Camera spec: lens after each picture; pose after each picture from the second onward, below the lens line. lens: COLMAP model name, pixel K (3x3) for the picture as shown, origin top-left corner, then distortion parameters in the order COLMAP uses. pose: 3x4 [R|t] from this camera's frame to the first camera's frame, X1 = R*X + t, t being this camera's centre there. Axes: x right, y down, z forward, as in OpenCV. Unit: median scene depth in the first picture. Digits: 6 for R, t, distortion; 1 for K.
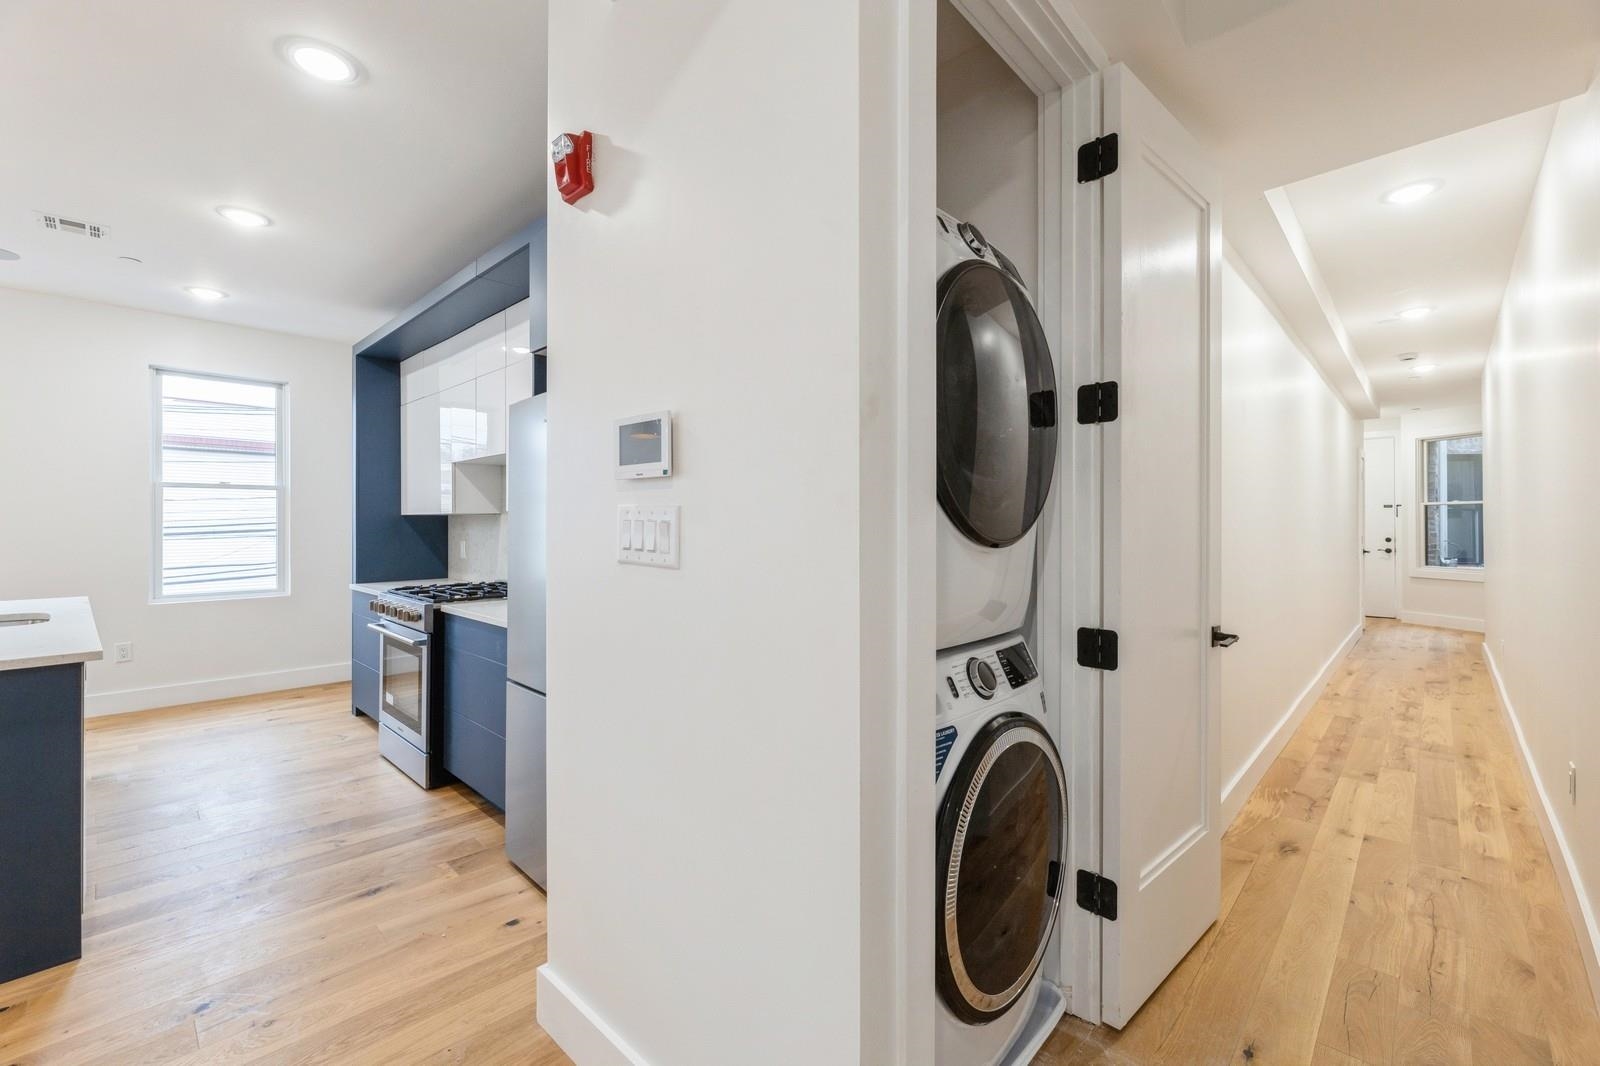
lens RADIAL K [[666.1, 0, 798.8], [0, 666.1, 529.2], [0, 0, 1]] dist [0.000499, 0.000010]
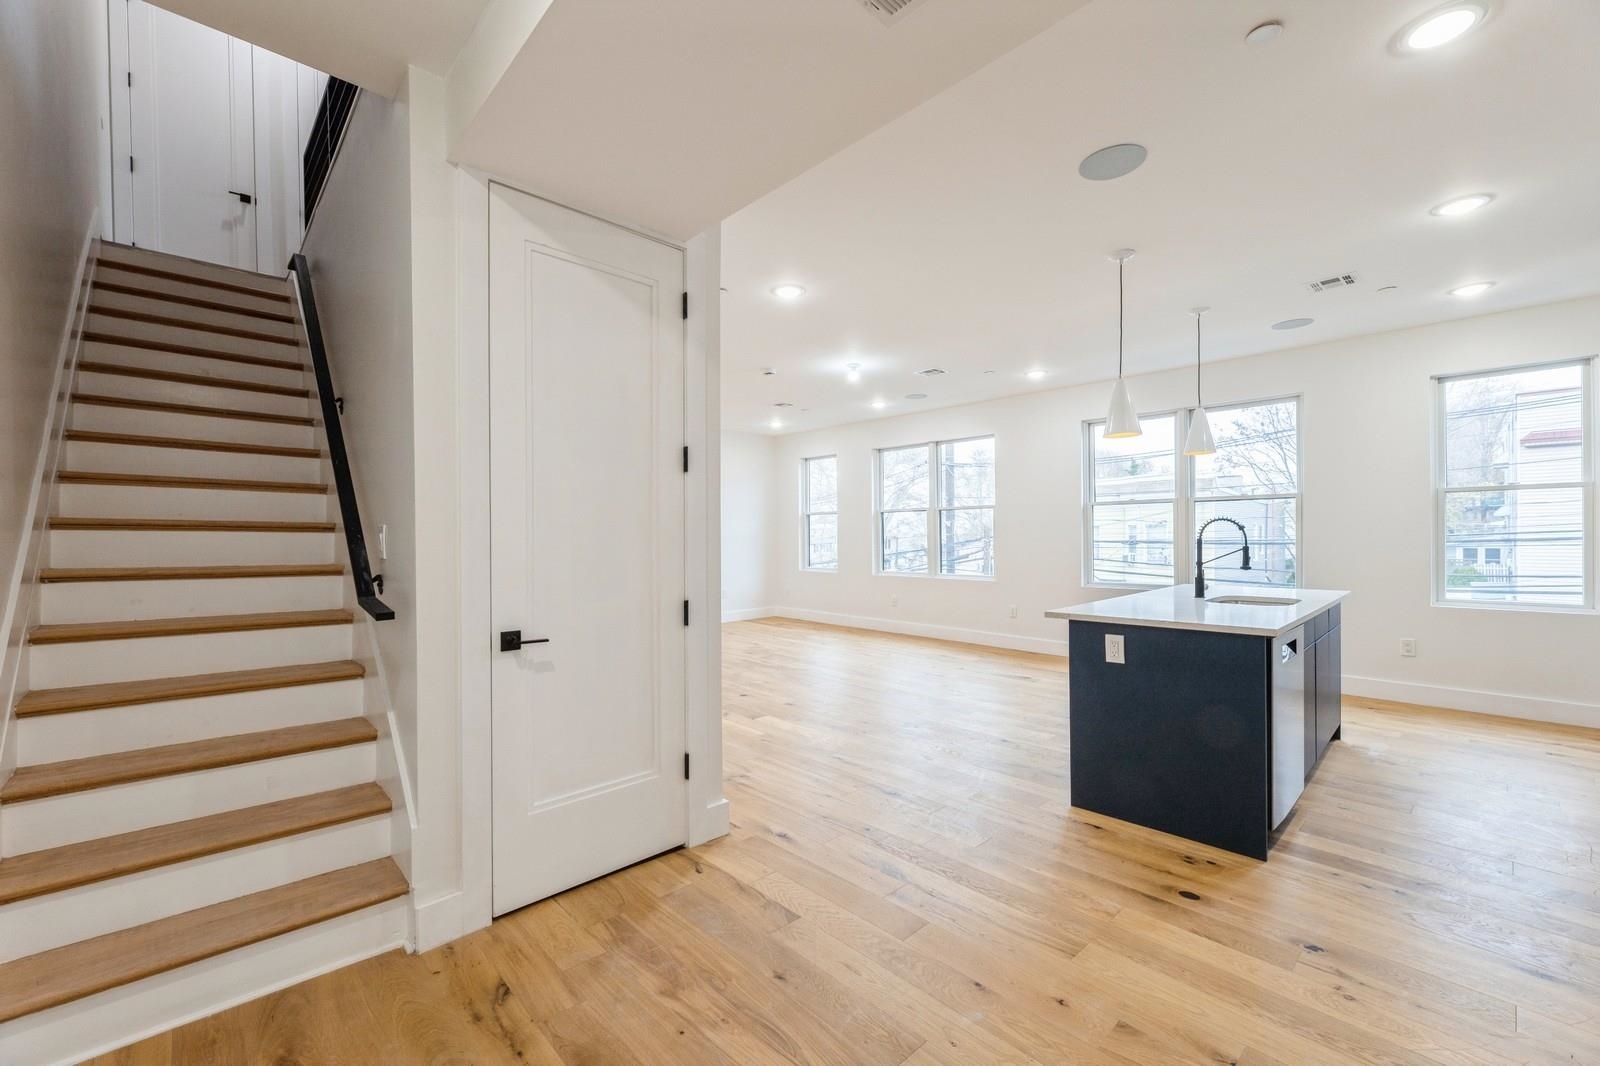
lens RADIAL K [[666.1, 0, 798.8], [0, 666.1, 529.2], [0, 0, 1]] dist [0.000499, 0.000010]
pose [[-0.061477, -0.011975, -0.998037, 0.160140], [-0.000975, 0.999928, -0.011938, 0.007838], [0.998108, 0.000239, -0.061484, 0.099801]]
